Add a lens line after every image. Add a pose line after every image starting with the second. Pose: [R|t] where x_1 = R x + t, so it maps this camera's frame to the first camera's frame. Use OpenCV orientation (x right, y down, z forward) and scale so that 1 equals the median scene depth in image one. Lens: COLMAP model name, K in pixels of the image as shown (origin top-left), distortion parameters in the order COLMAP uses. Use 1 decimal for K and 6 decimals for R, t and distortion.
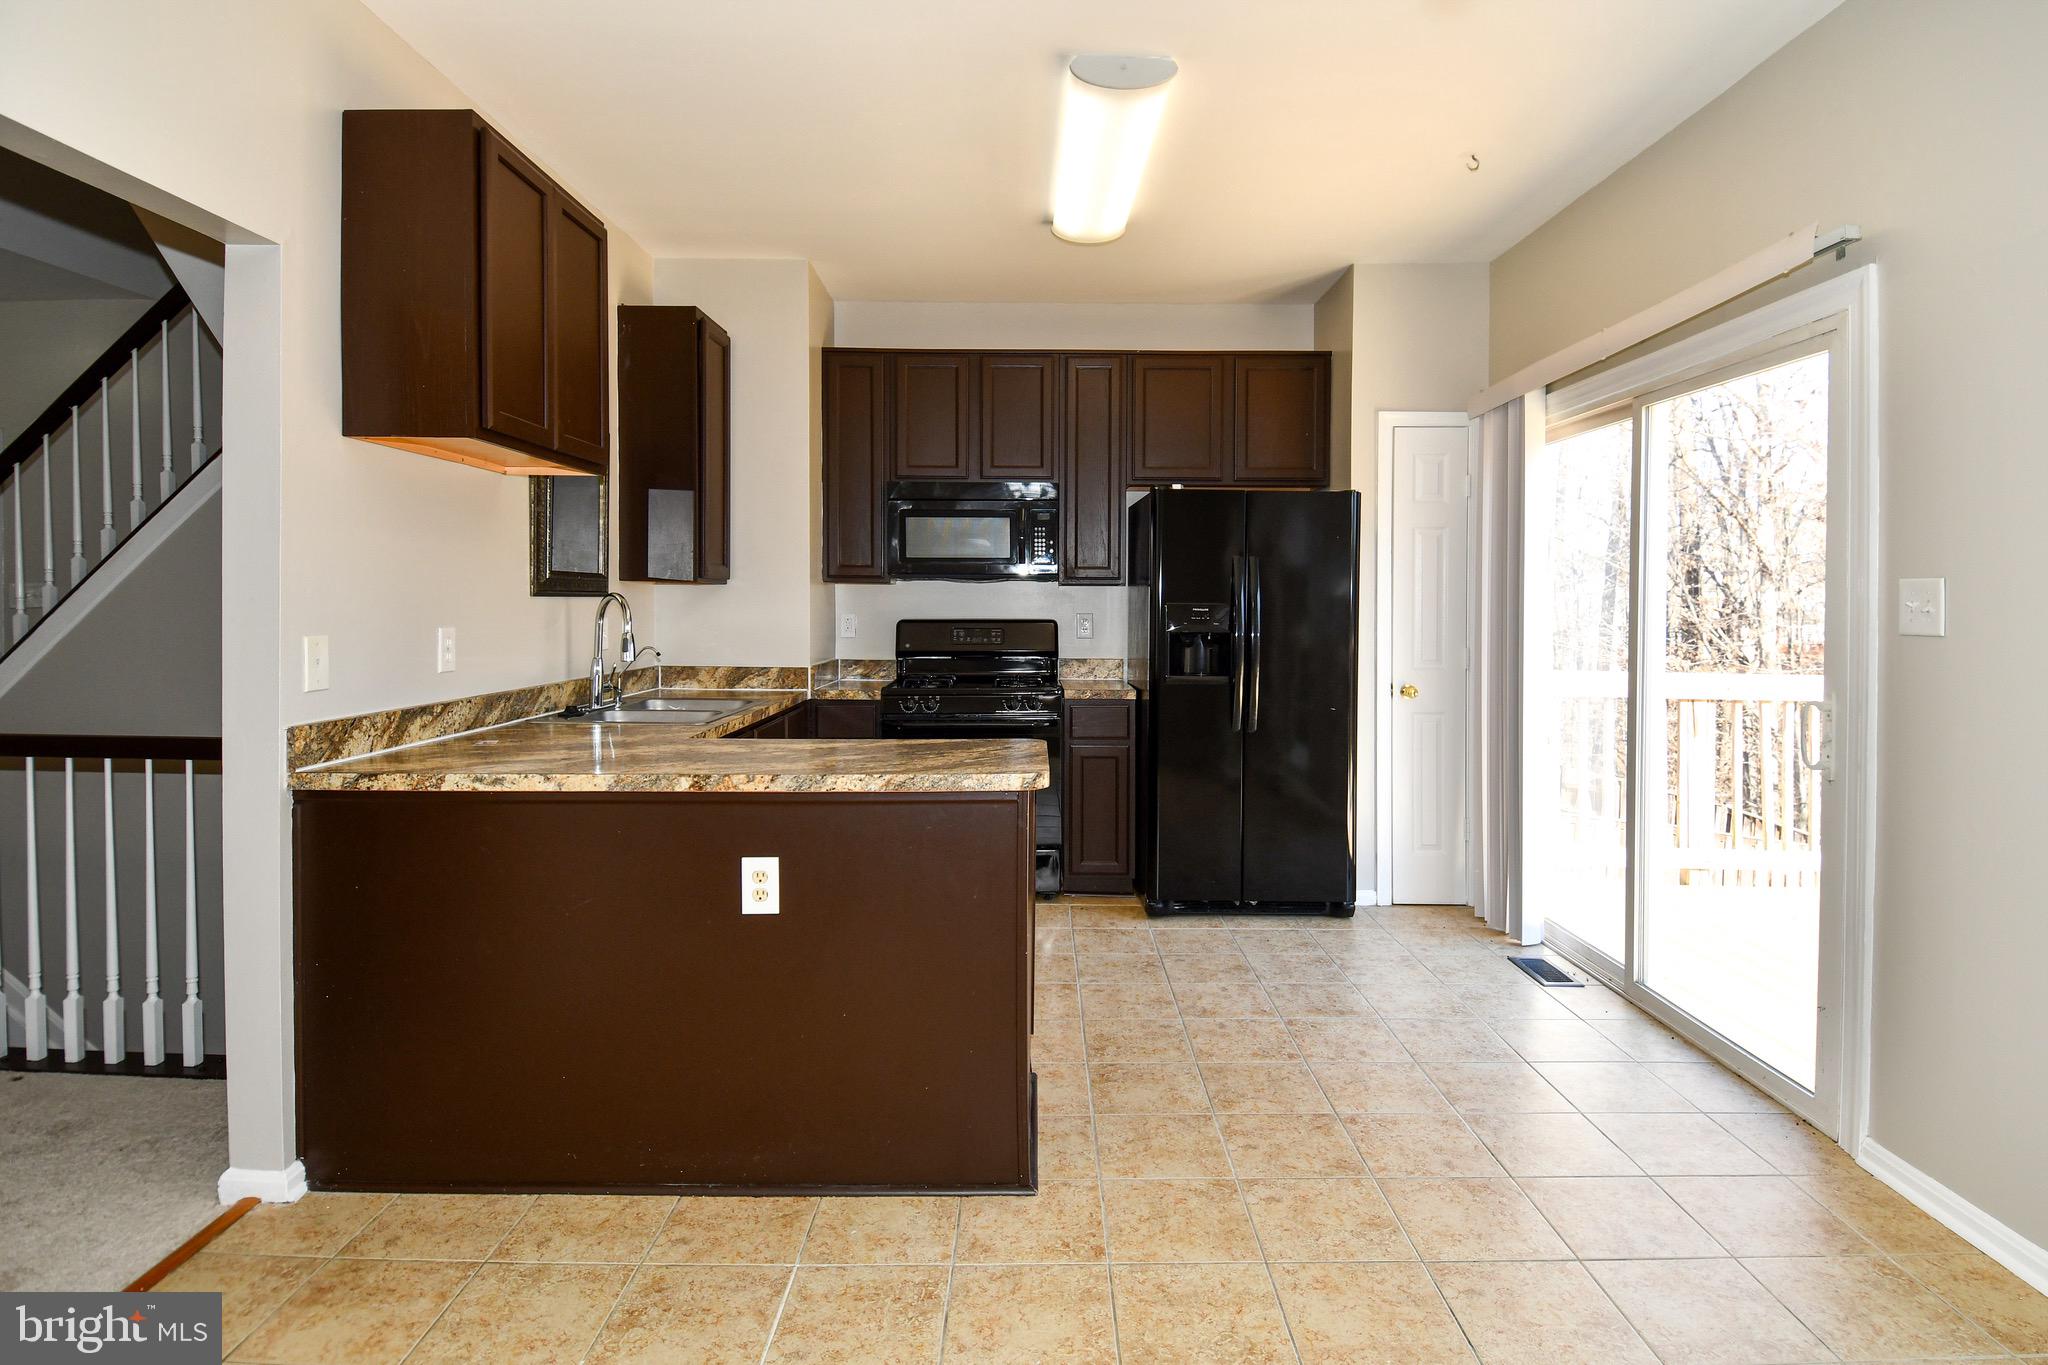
lens RADIAL K [[1085.0, 0, 1014.1], [0, 1085.0, 606.6], [0, 0, 1]] dist [0.037419, -0.037388]
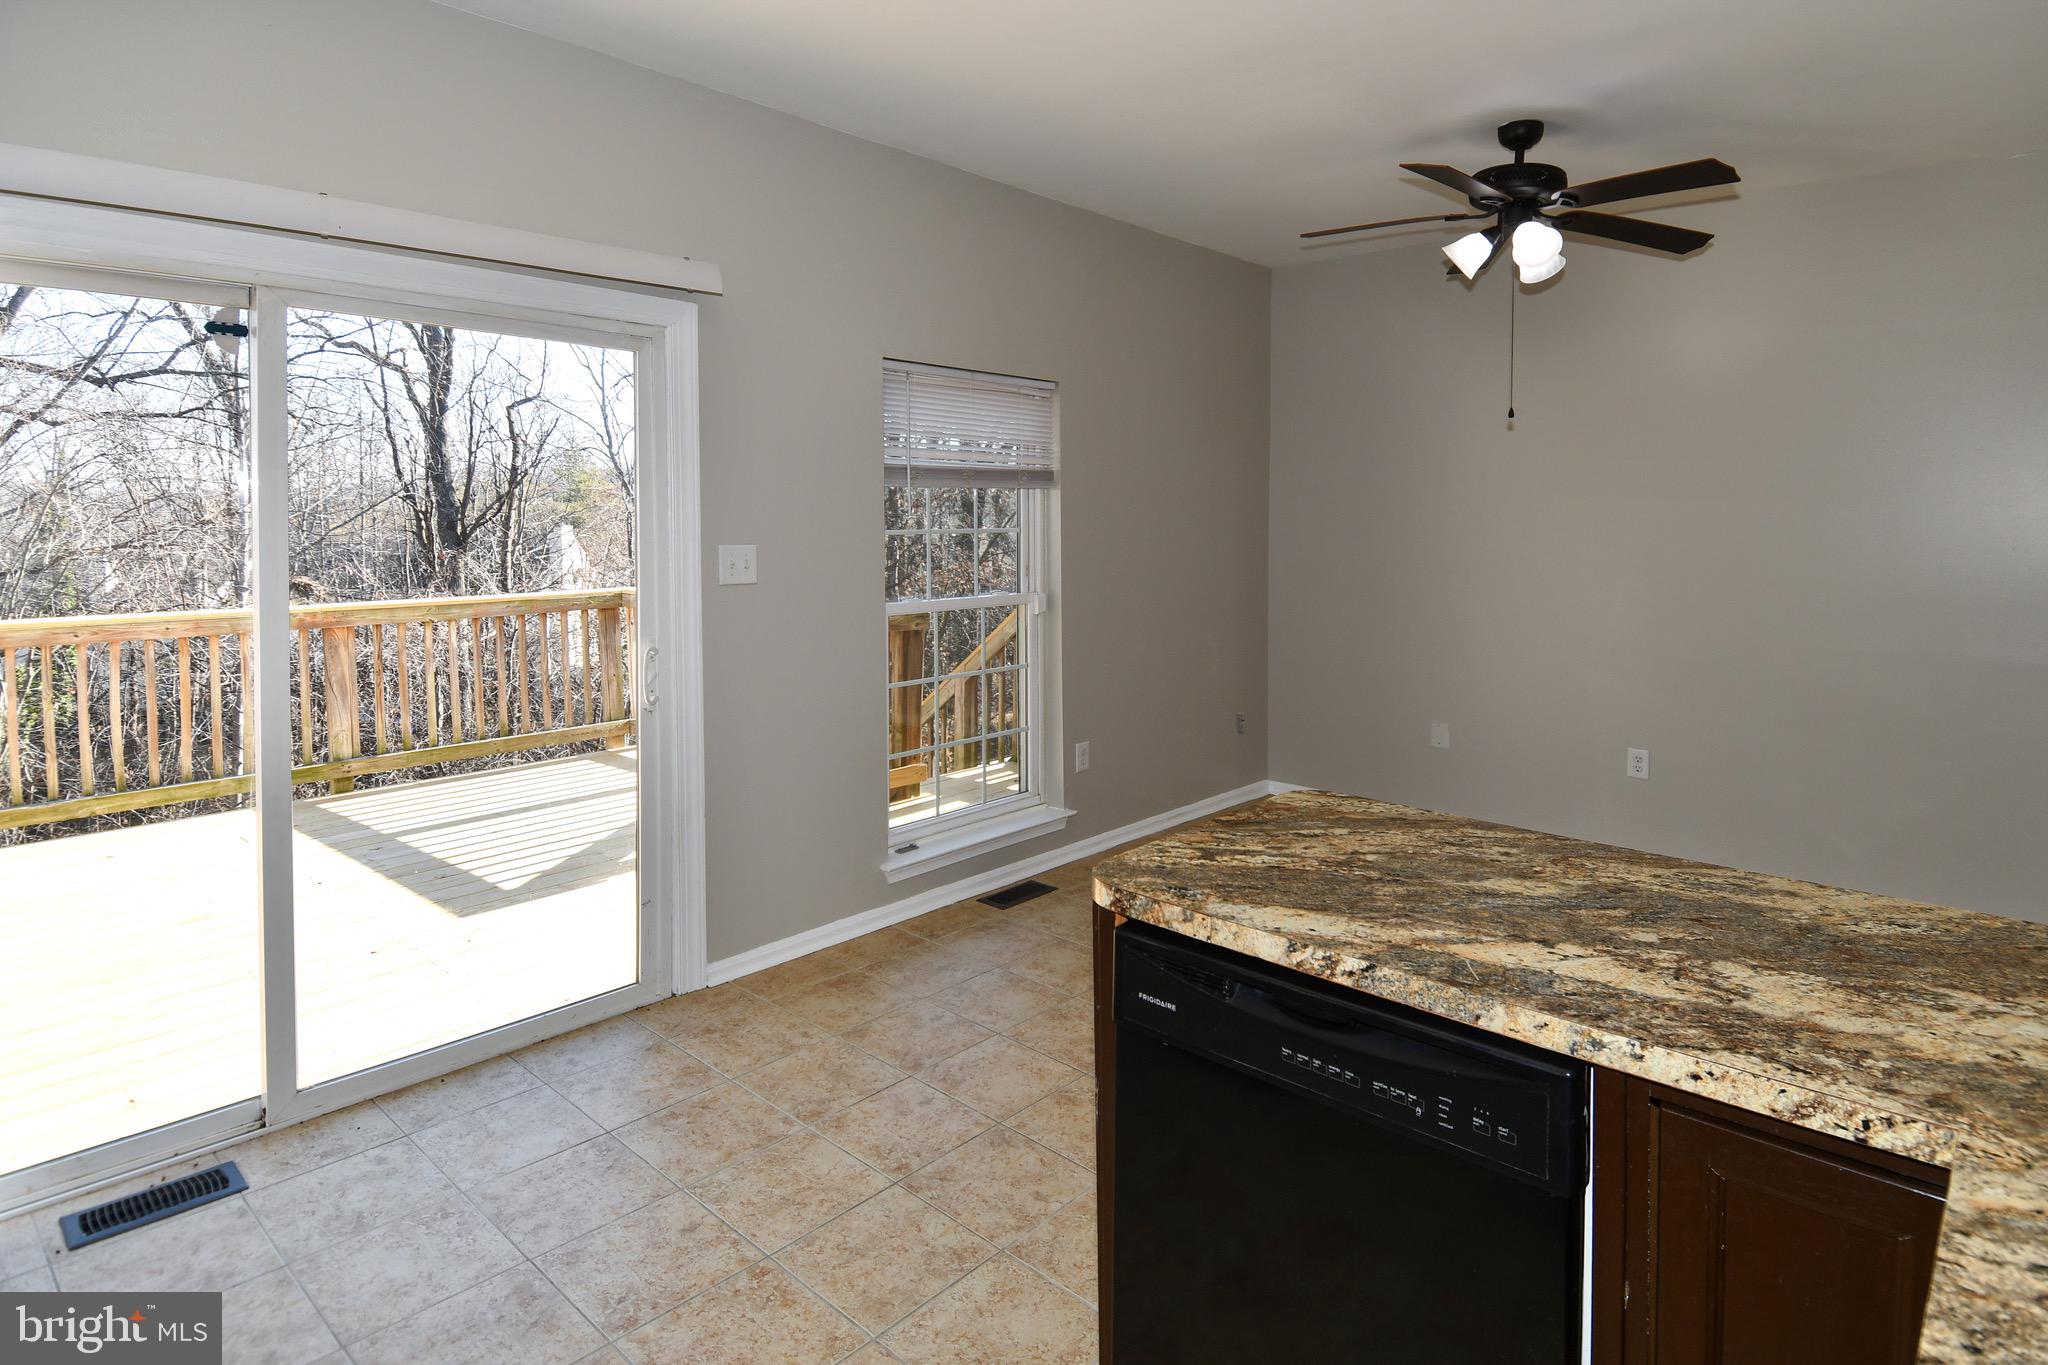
lens RADIAL K [[1111.1, 0, 949.0], [0, 1111.1, 546.6], [0, 0, 1]] dist [0.001495, -0.031709]
pose [[-0.717041, -0.021313, 0.696705, -0.305696], [0.001276, 0.999491, 0.031889, -0.056835], [-0.697030, 0.023755, -0.716648, 1.474468]]
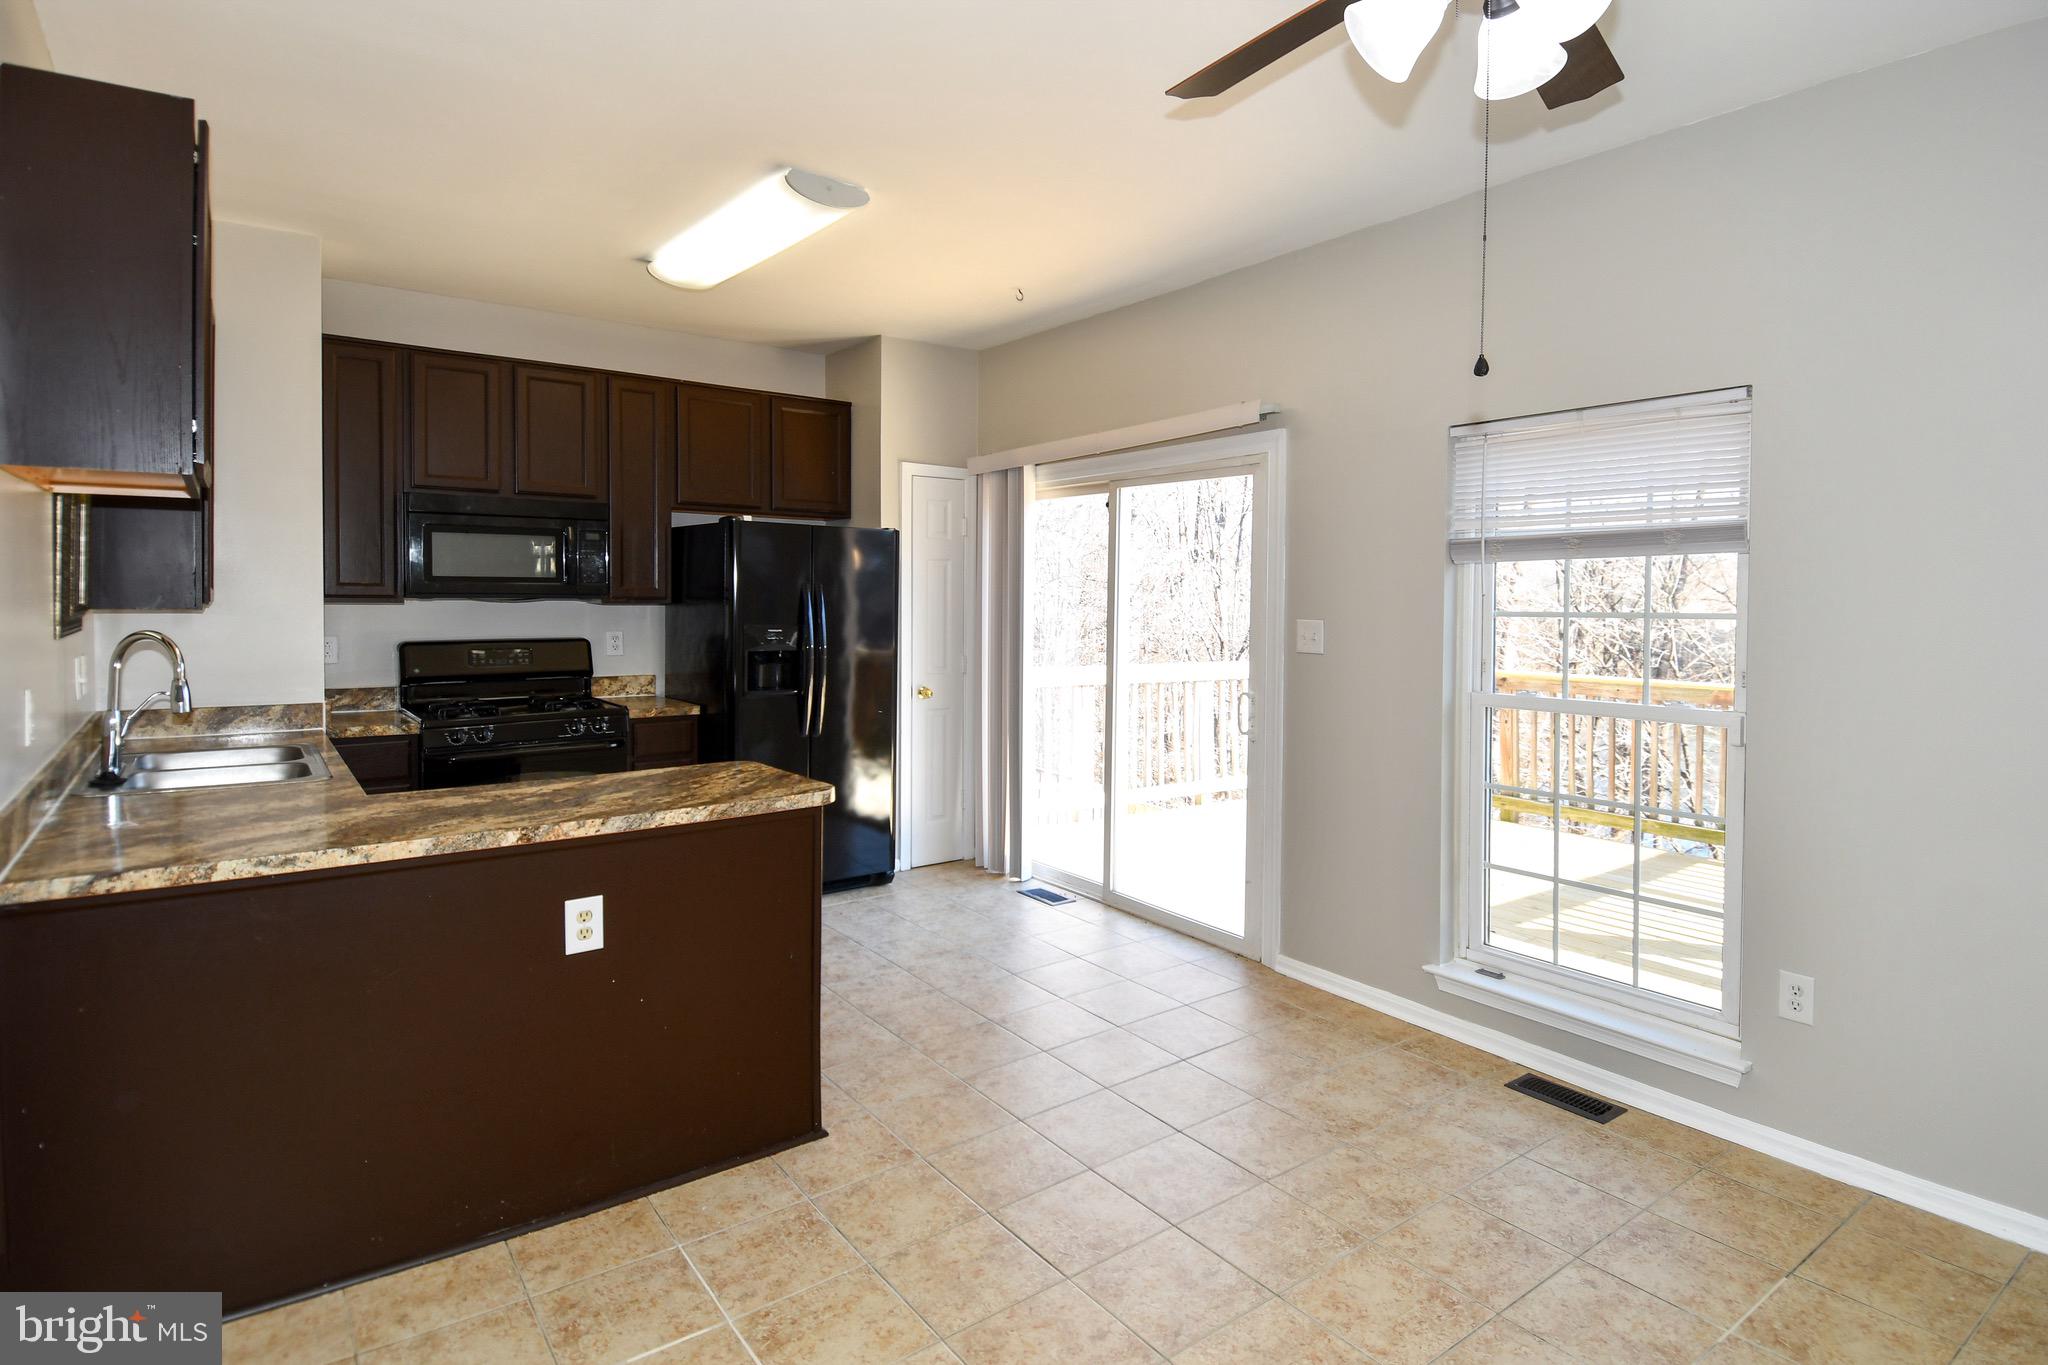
lens RADIAL K [[1066.4, 0, 1061.9], [0, 1066.4, 617.8], [0, 0, 1]] dist [0.031917, -0.036259]
pose [[0.797669, -0.010890, 0.602998, -0.389251], [-0.000626, 0.999821, 0.018885, -0.048134], [-0.603096, -0.015441, 0.797519, -0.080028]]
